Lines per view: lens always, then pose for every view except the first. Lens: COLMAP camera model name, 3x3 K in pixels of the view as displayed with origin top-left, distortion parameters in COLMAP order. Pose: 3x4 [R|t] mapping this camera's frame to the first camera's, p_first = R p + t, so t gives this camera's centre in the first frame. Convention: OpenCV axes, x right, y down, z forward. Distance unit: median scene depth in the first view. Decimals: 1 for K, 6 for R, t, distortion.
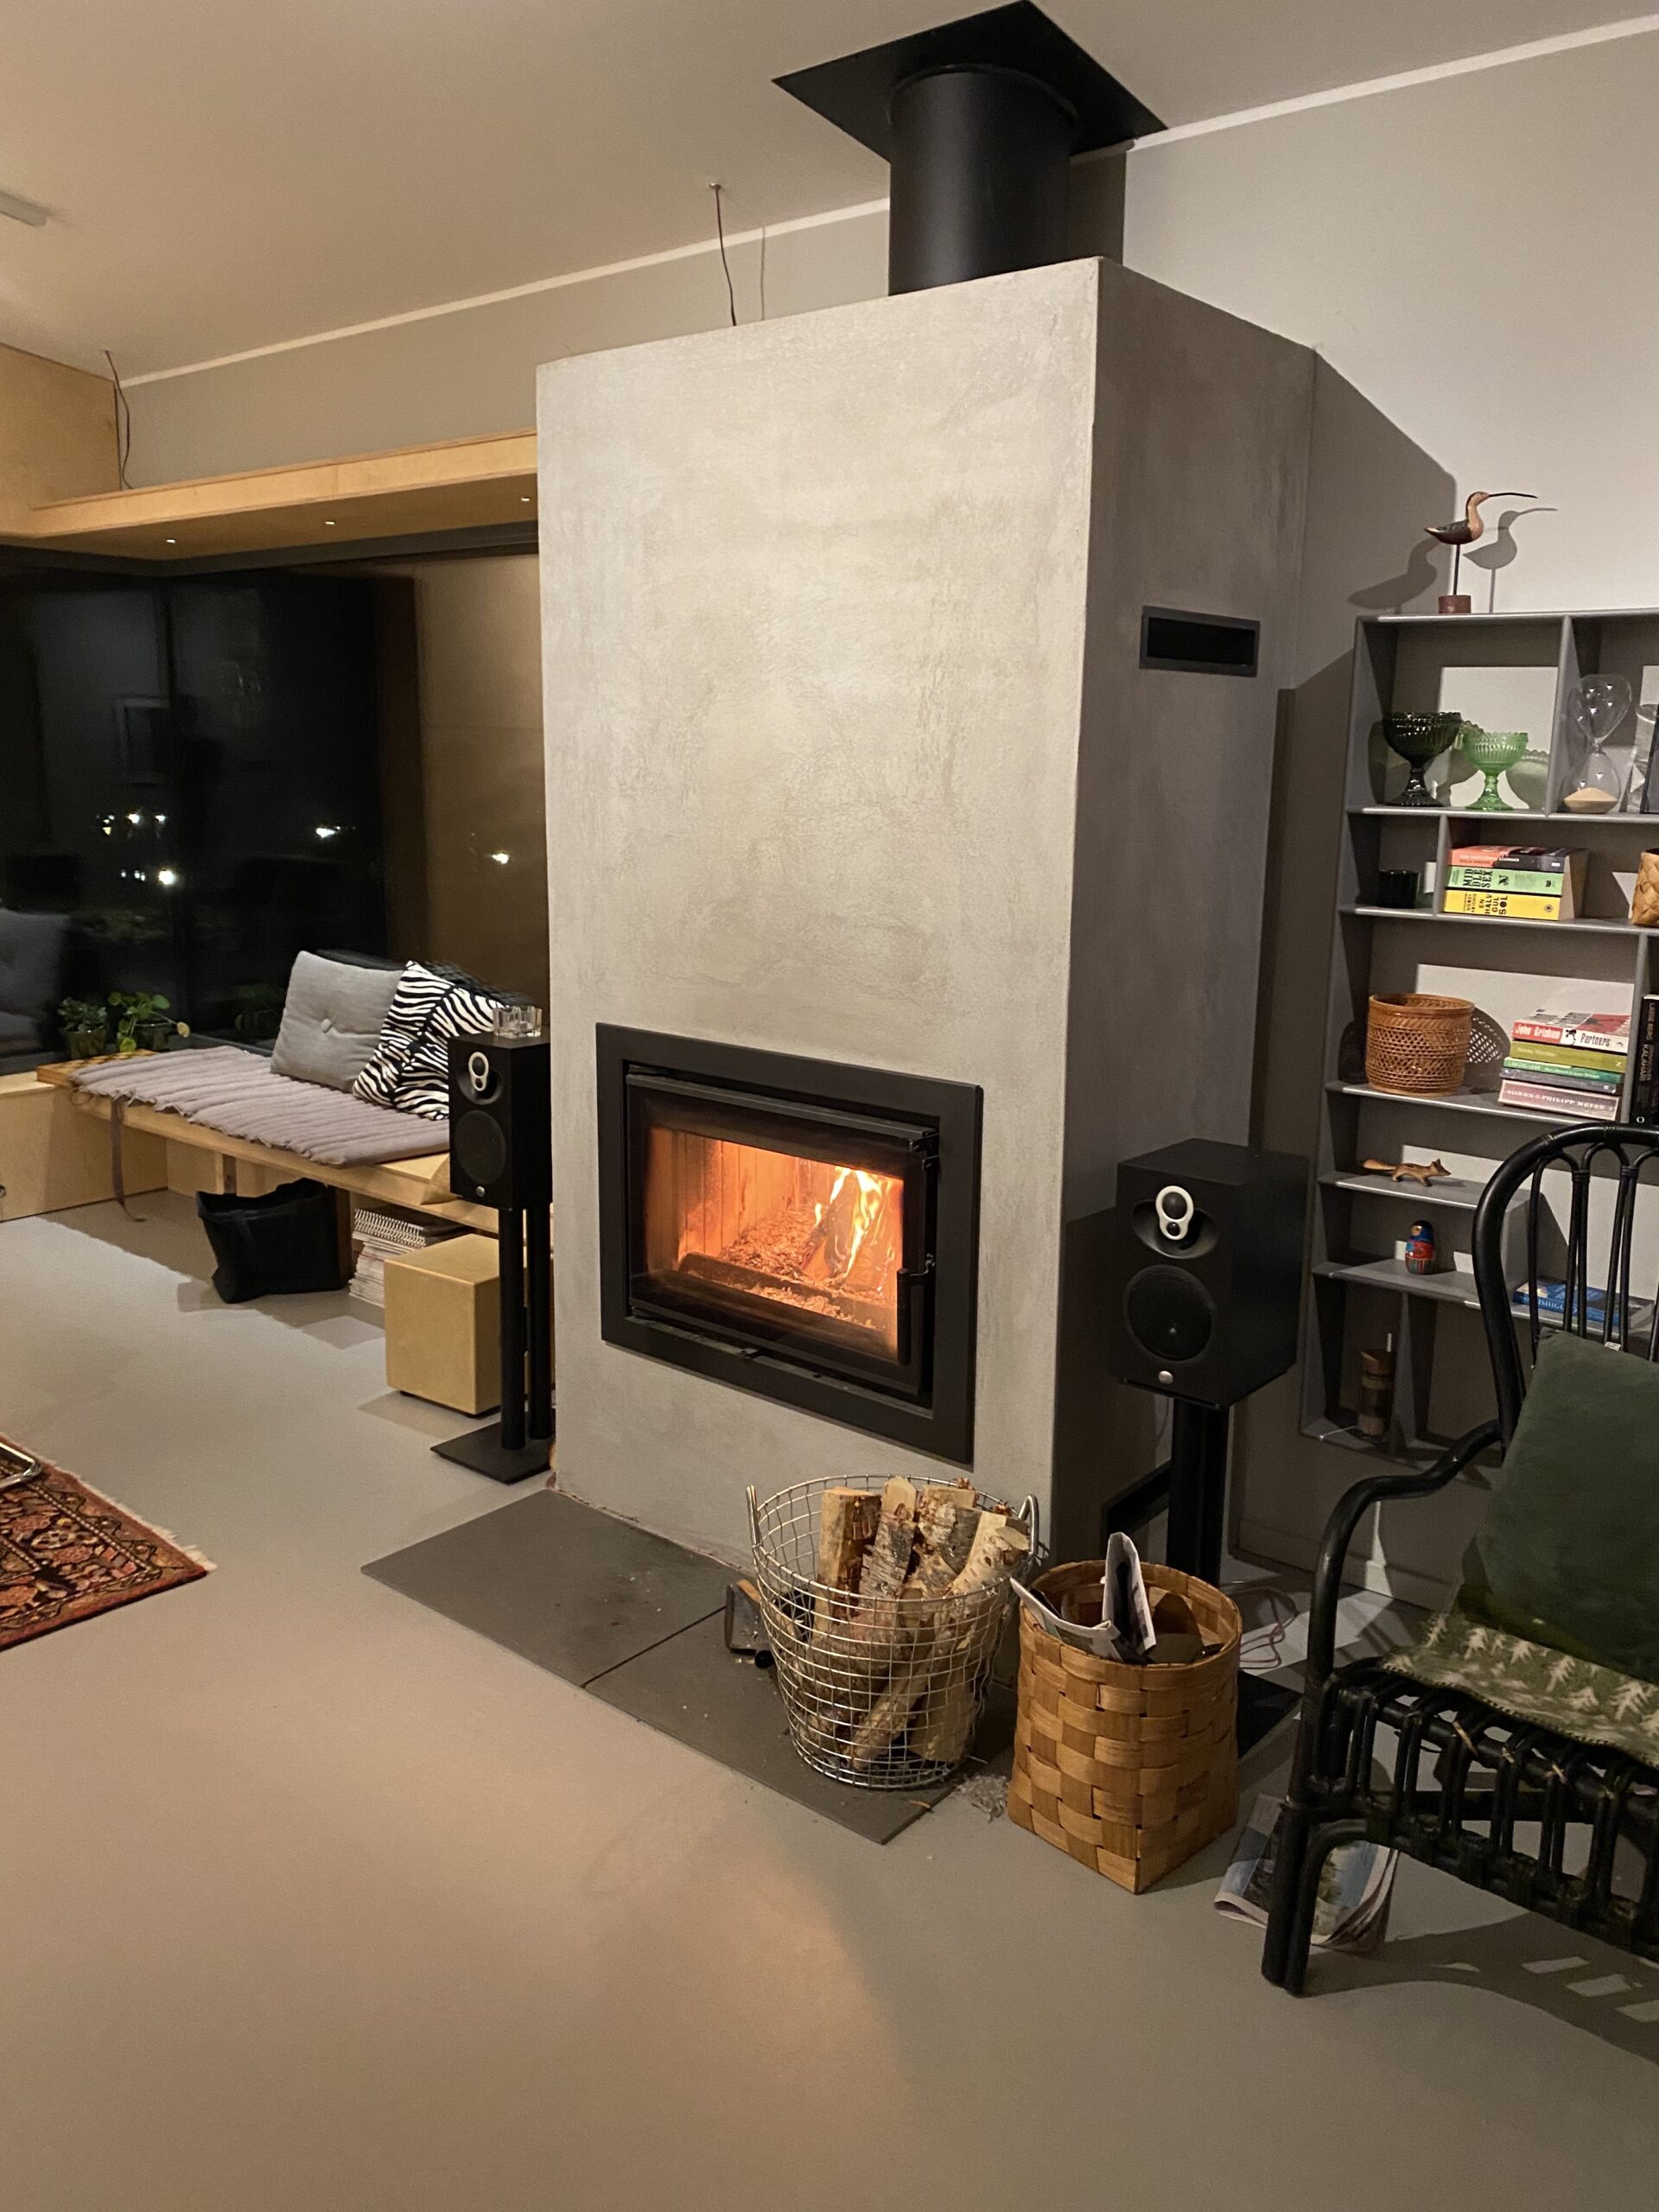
lens RADIAL K [[1698.5, 0, 831.5], [0, 1698.5, 1097.0], [0, 0, 1]] dist [0.053138, -0.066343]
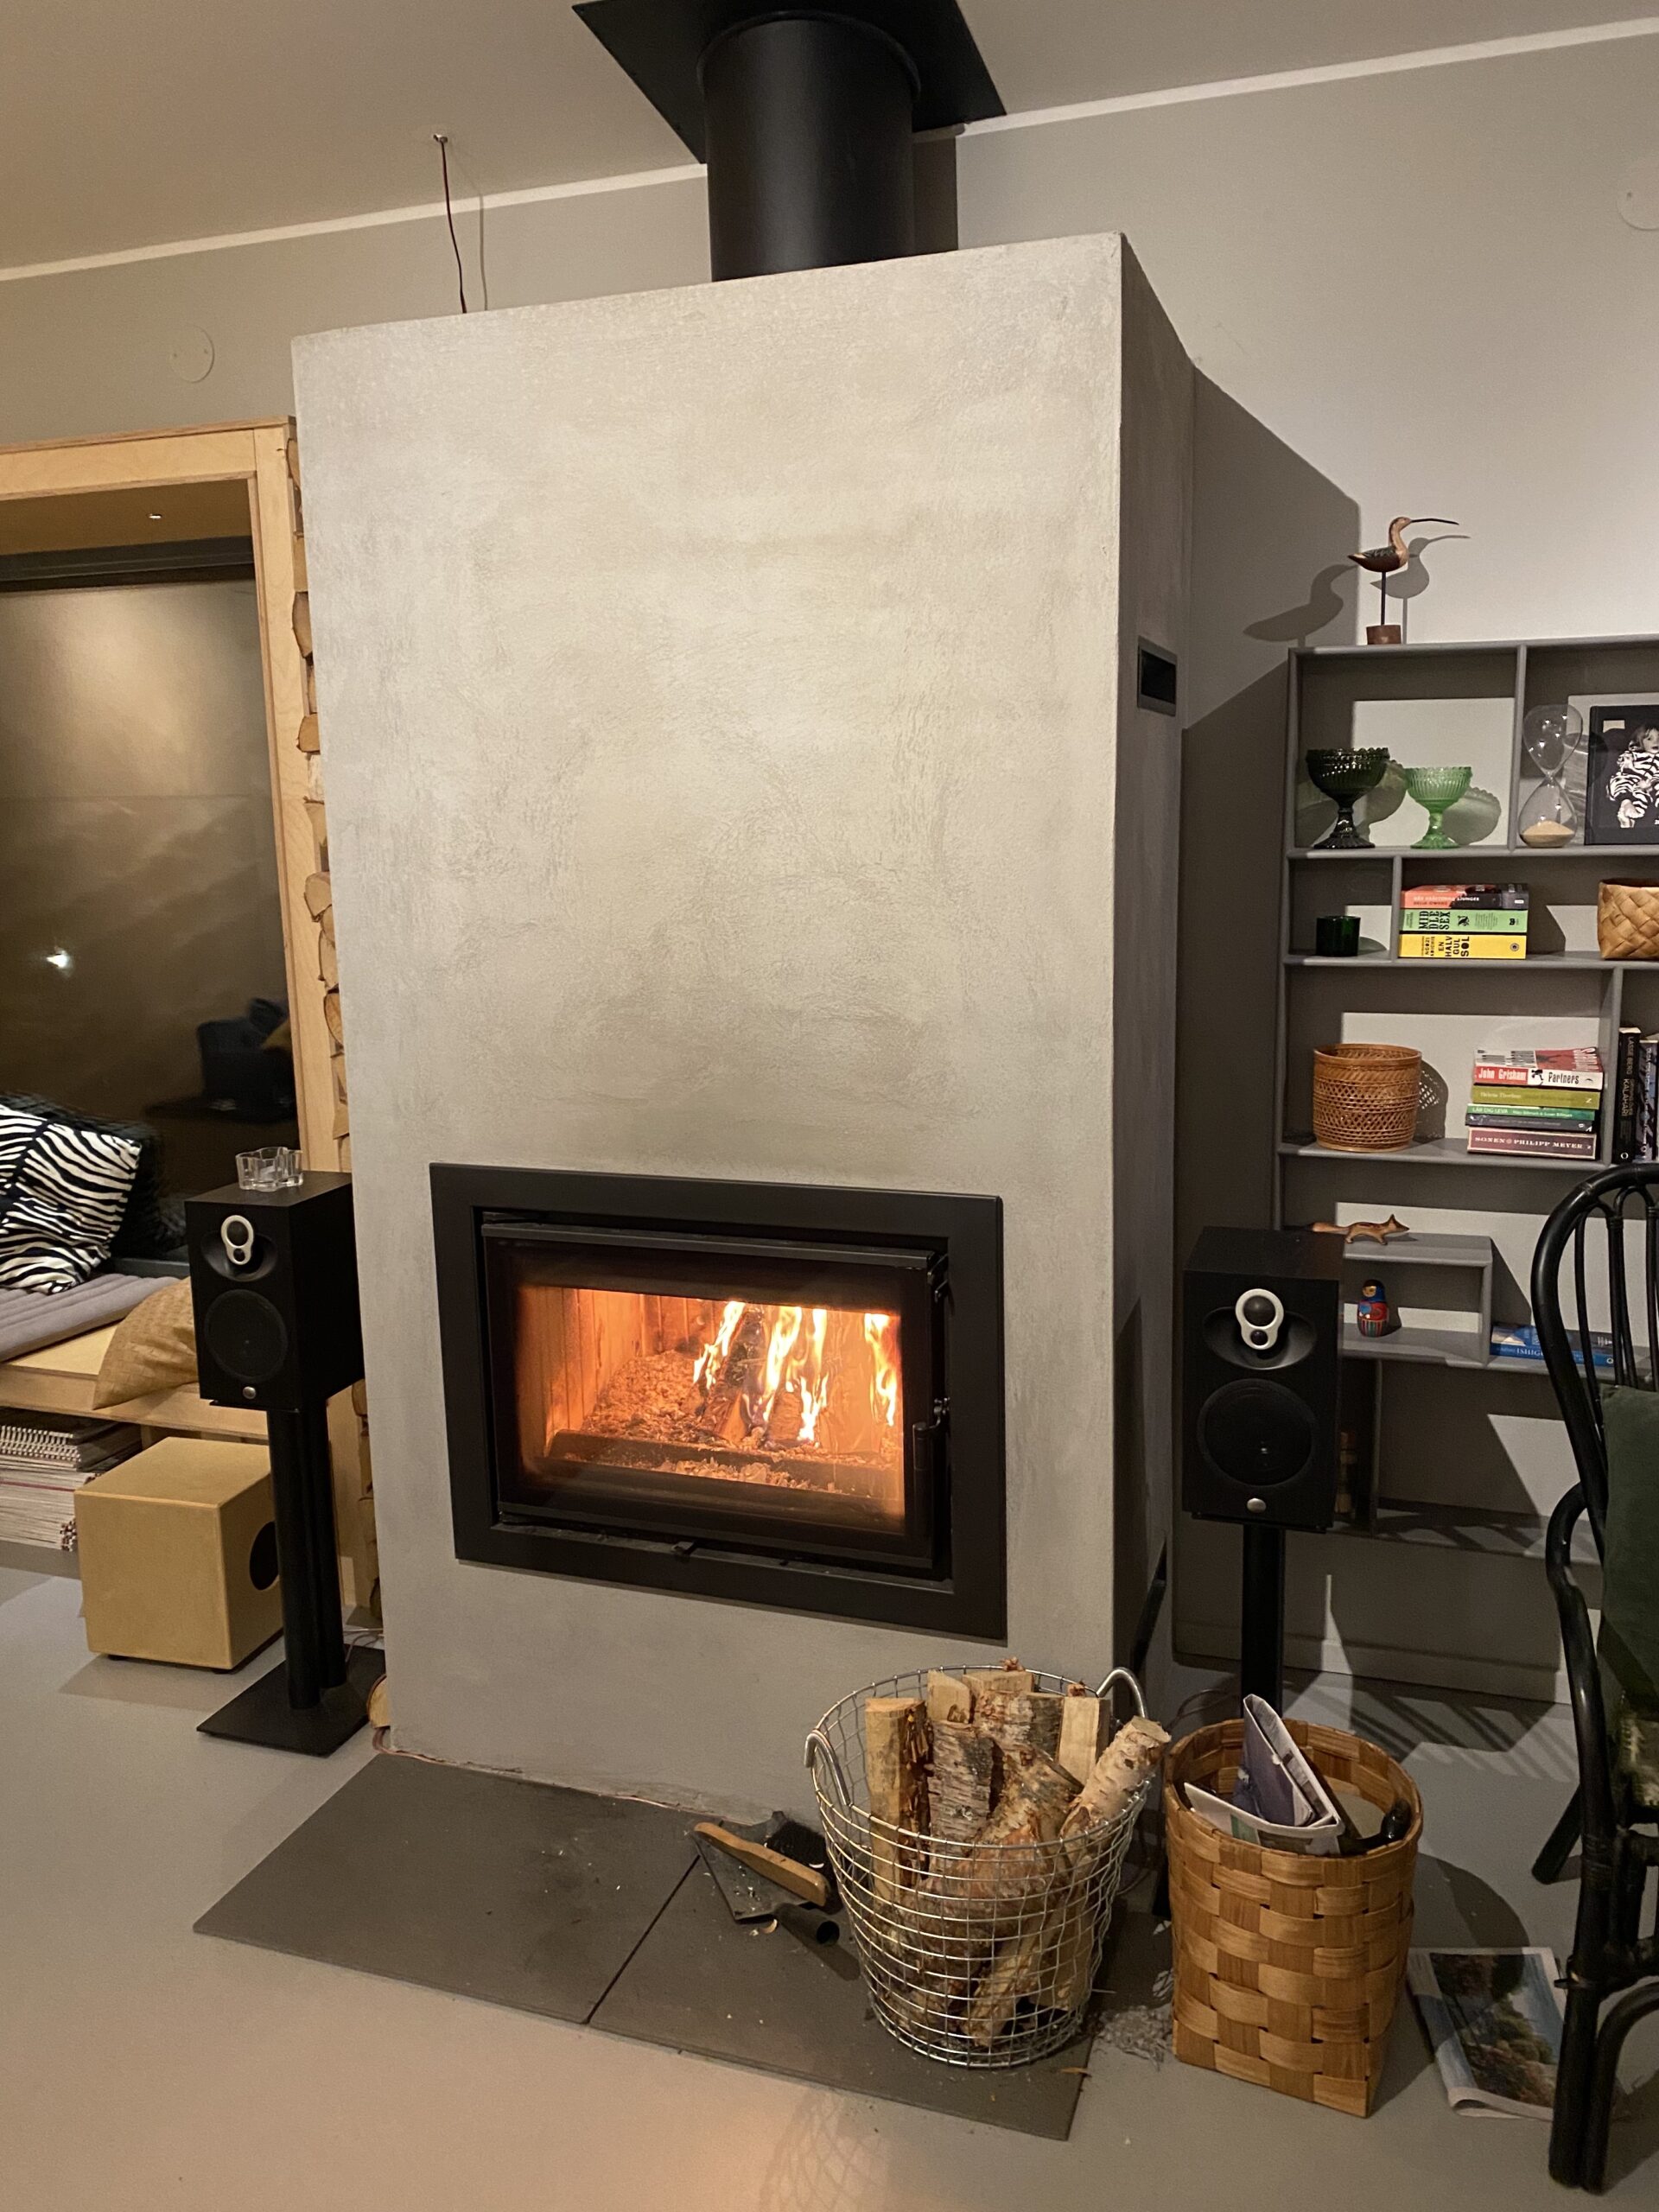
lens RADIAL K [[1705.5, 0, 825.6], [0, 1705.5, 1110.9], [0, 0, 1]] dist [0.015971, -0.000750]
pose [[0.936227, -0.098176, 0.337402, -0.263628], [0.104559, 0.994518, -0.000750, -0.055135], [-0.335479, 0.035981, 0.941360, 0.213661]]
